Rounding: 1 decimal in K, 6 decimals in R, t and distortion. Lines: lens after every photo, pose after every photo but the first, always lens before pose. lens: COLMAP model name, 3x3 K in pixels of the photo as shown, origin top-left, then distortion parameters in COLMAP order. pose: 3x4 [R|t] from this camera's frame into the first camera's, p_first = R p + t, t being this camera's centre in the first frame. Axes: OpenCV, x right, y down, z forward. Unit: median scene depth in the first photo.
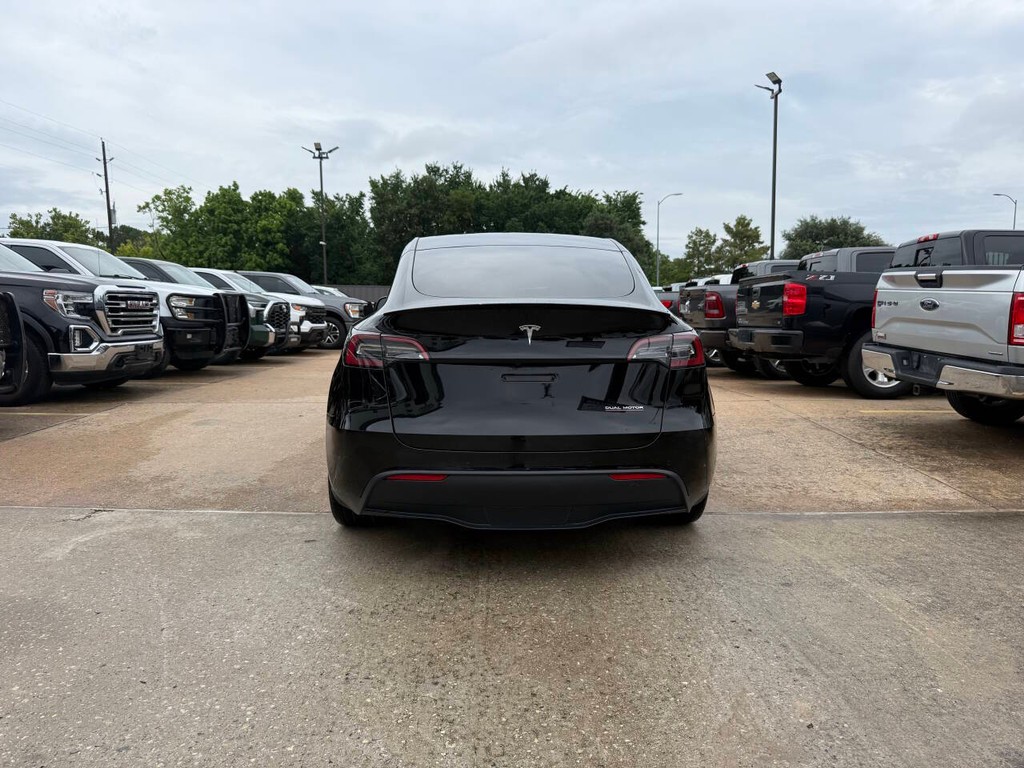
lens RADIAL K [[717.9, 0, 510.7], [0, 717.9, 388.0], [0, 0, 1]] dist [0.055182, -0.075696]
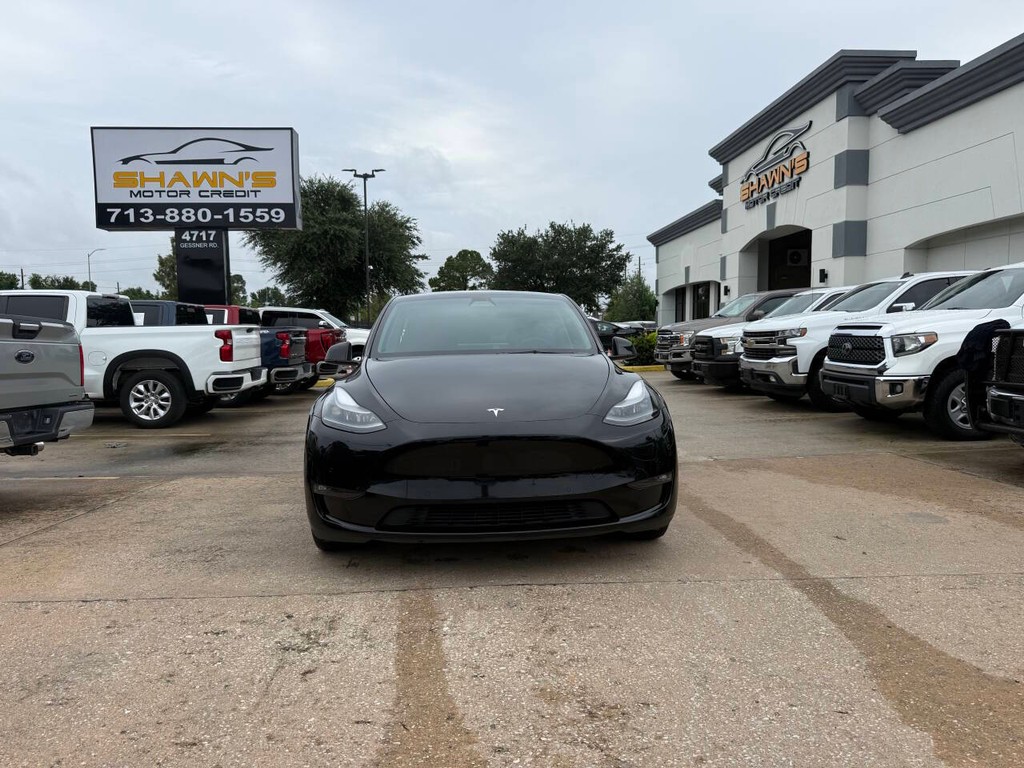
lens RADIAL K [[716.4, 0, 508.8], [0, 716.4, 384.7], [0, 0, 1]] dist [0.102159, -0.169117]
pose [[-0.999370, 0.014260, -0.032486, -0.002173], [0.008239, 0.983919, 0.178424, -0.073039], [0.034508, 0.178044, -0.983417, 0.592164]]
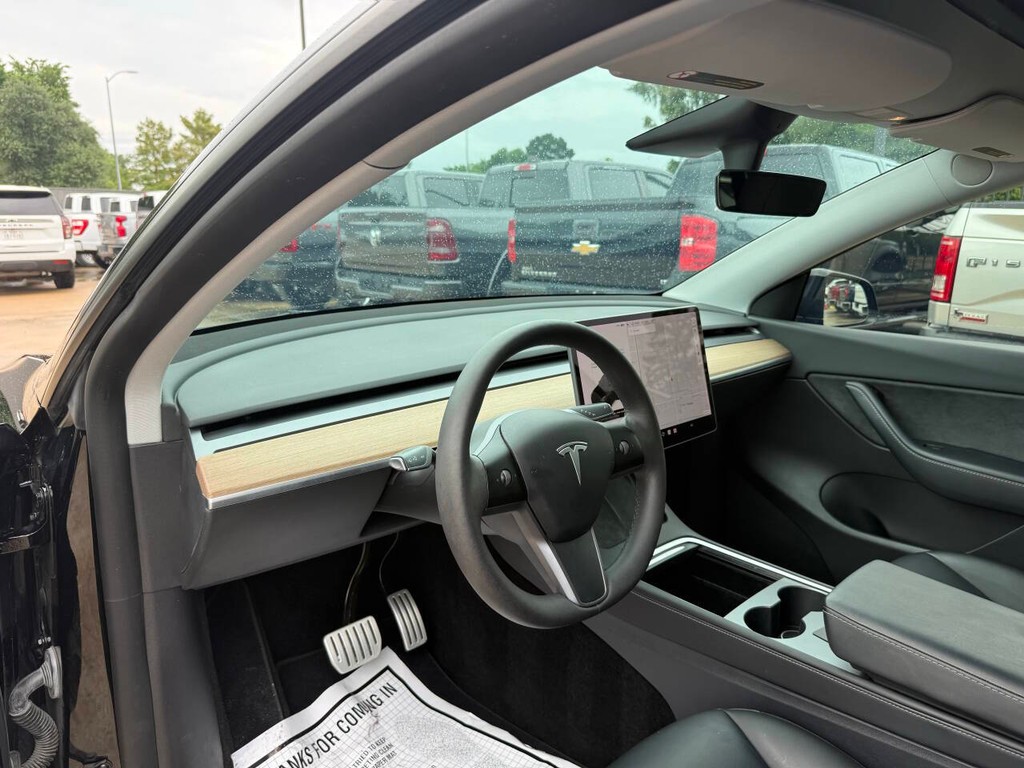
lens RADIAL K [[717.9, 0, 510.7], [0, 717.9, 388.0], [0, 0, 1]] dist [0.055182, -0.075696]
pose [[0.751820, -0.139060, 0.644538, -0.053163], [0.057506, 0.987612, 0.146001, -0.042401], [-0.656856, -0.072702, 0.750503, 0.277218]]
